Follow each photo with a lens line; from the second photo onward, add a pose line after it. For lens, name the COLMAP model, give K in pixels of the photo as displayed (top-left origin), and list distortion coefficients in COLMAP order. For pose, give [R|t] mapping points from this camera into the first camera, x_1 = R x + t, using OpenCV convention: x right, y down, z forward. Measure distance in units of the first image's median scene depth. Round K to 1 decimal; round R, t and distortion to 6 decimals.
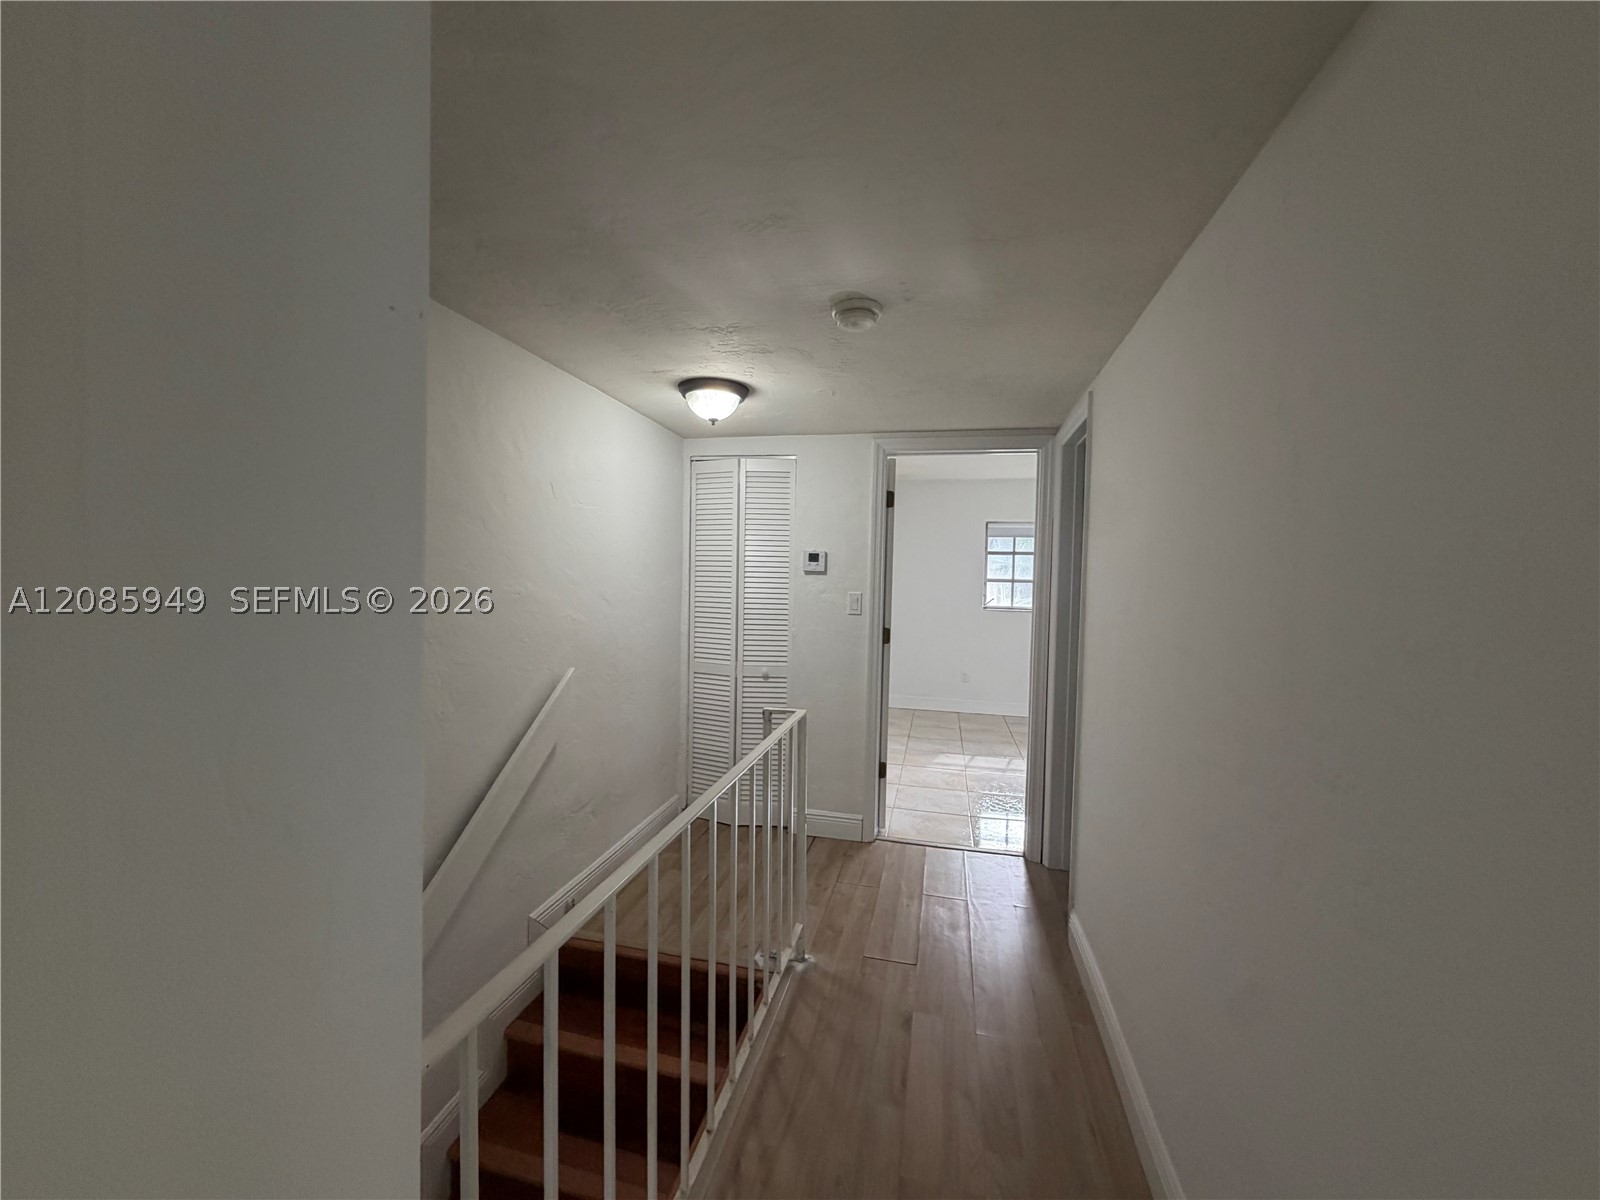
lens RADIAL K [[635.2, 0, 796.5], [0, 635.2, 600.4], [0, 0, 1]] dist [-0.004543, -0.000044]
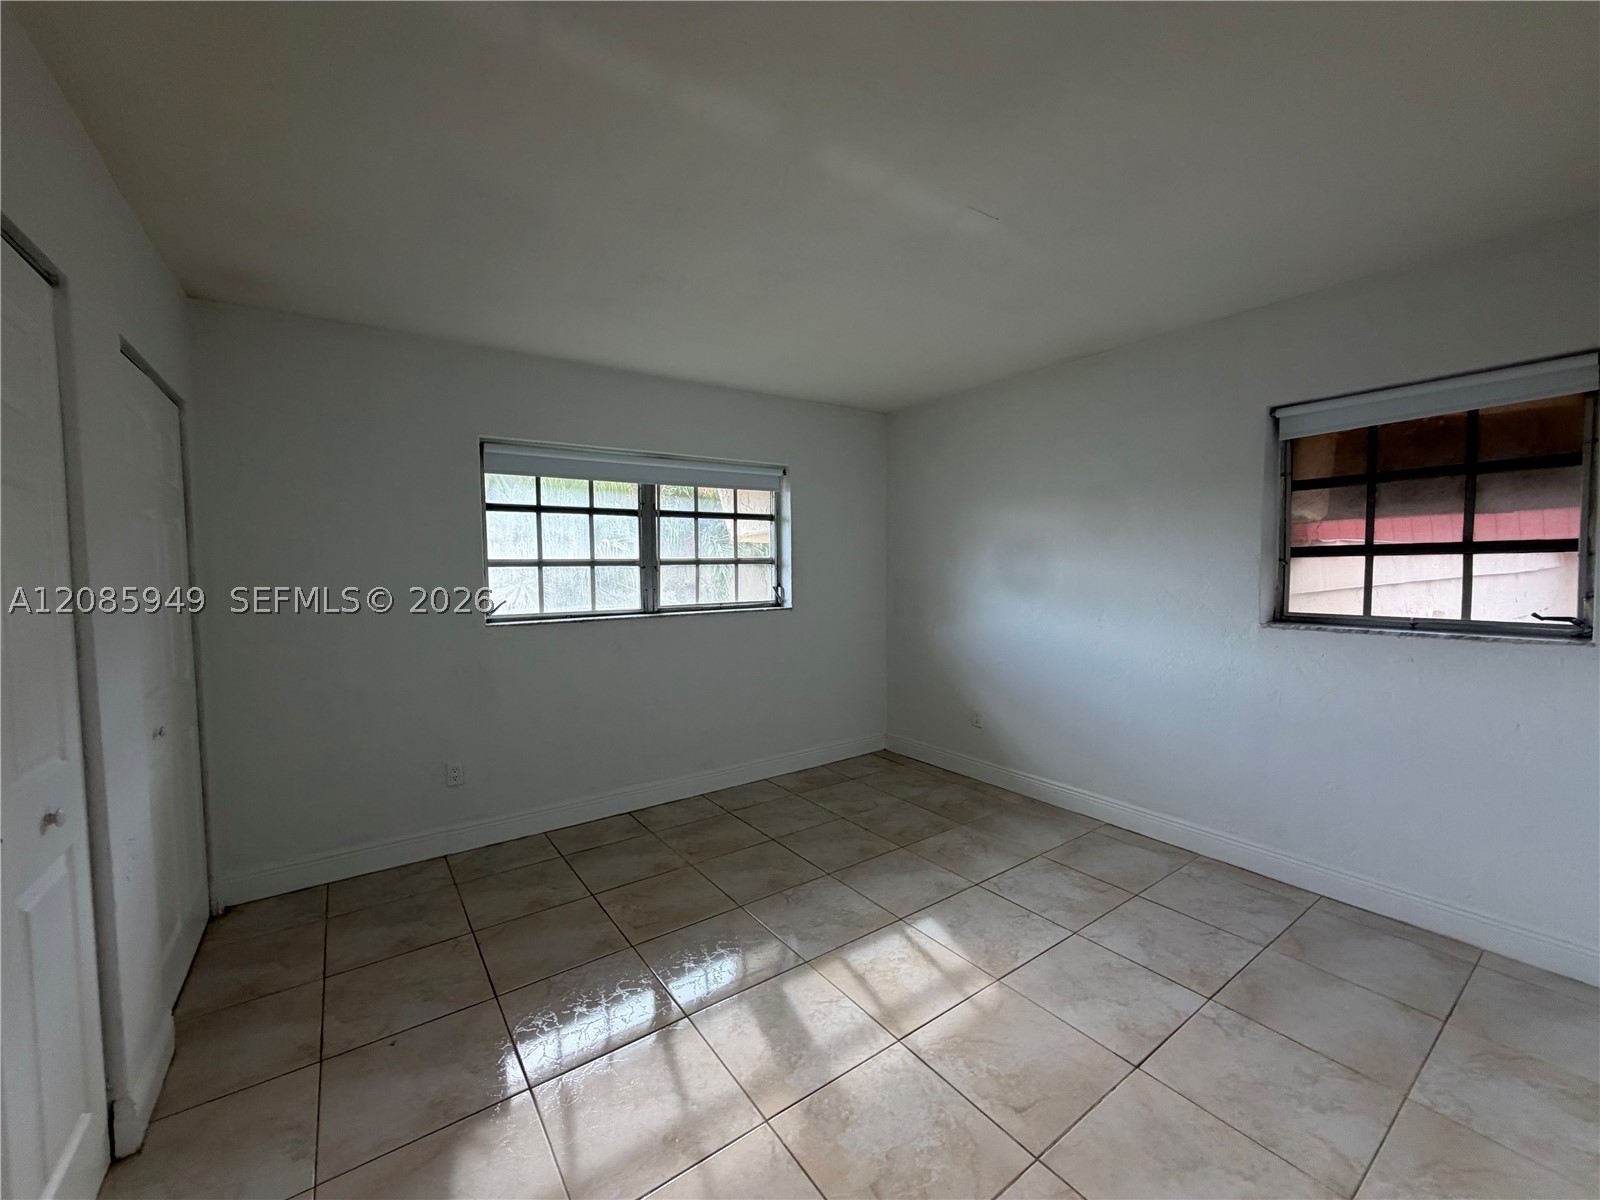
lens RADIAL K [[635.2, 0, 798.8], [0, 635.2, 598.3], [0, 0, 1]] dist [-0.004543, -0.000044]
pose [[0.656198, -0.064766, 0.751804, 0.097419], [0.050912, 0.997840, 0.041524, -0.014006], [-0.752869, 0.011028, 0.658078, 0.519500]]
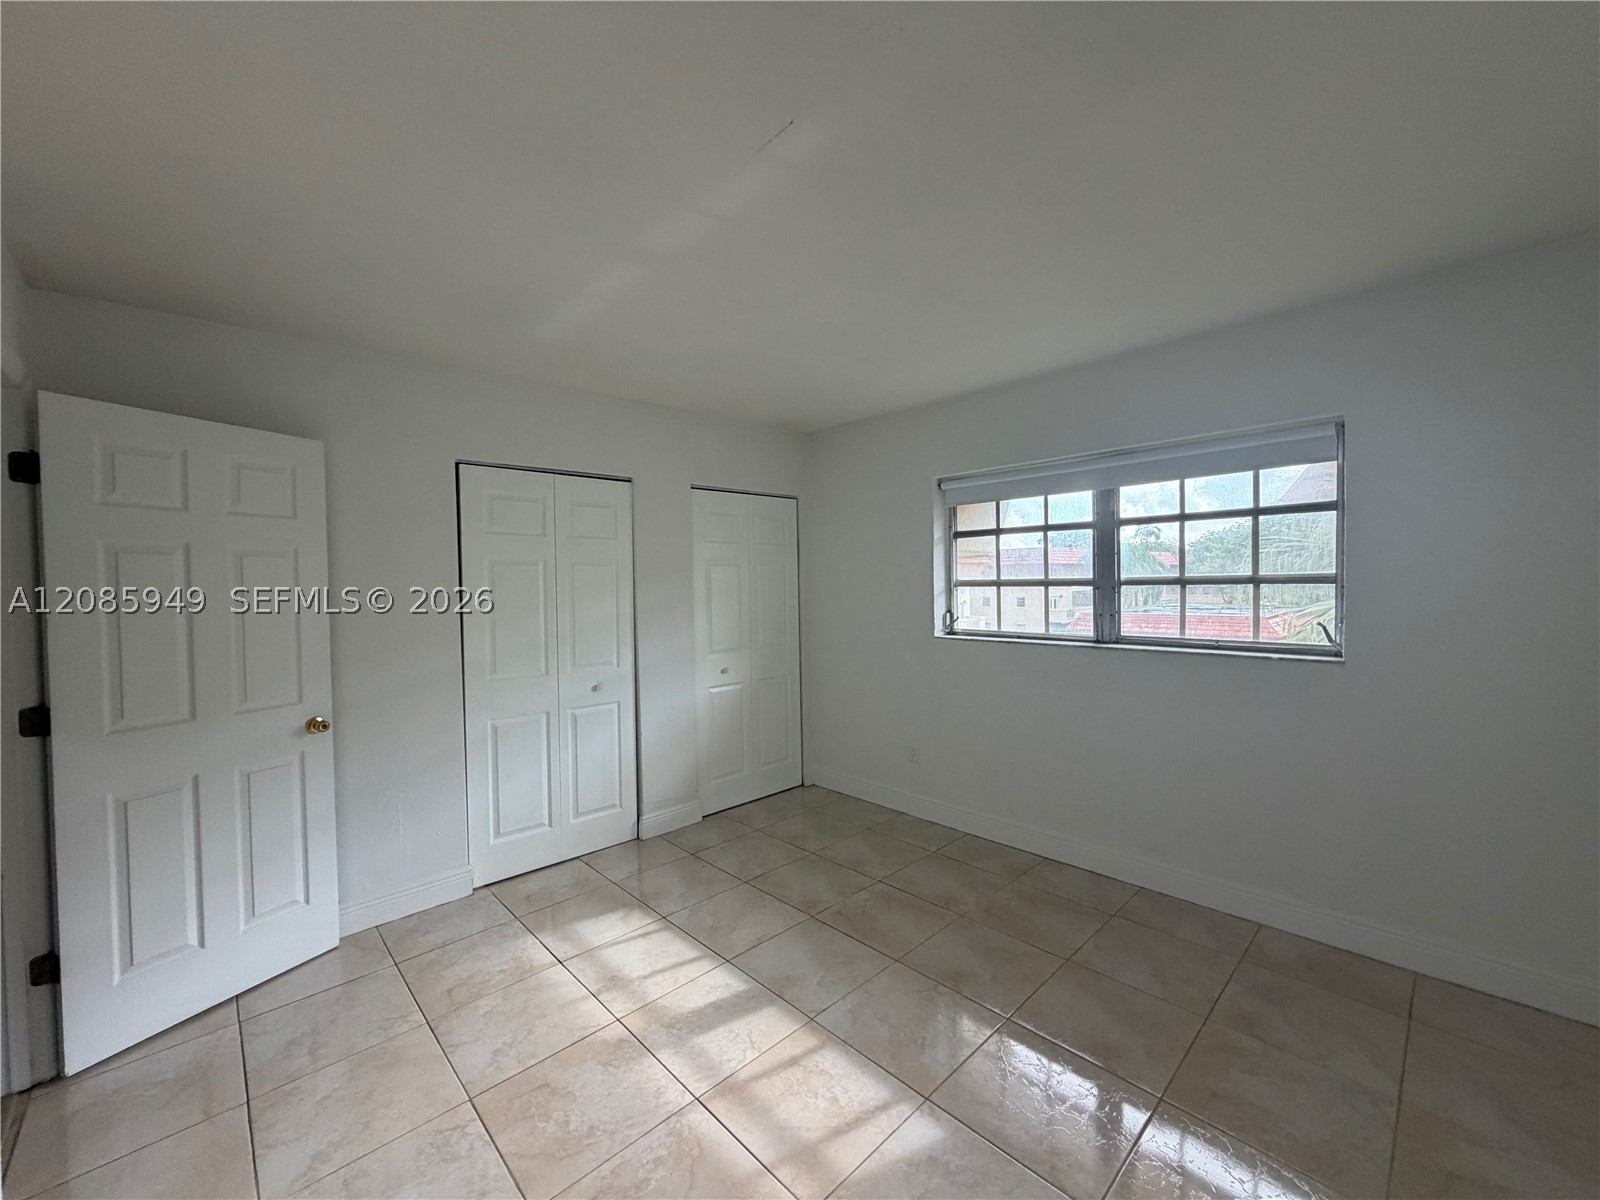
lens RADIAL K [[635.2, 0, 800.3], [0, 635.2, 597.7], [0, 0, 1]] dist [-0.004543, -0.000044]
pose [[0.842271, -0.016272, -0.538808, 0.497849], [0.009022, 0.999830, -0.016091, -0.012076], [0.538978, 0.008691, 0.842275, 0.470145]]
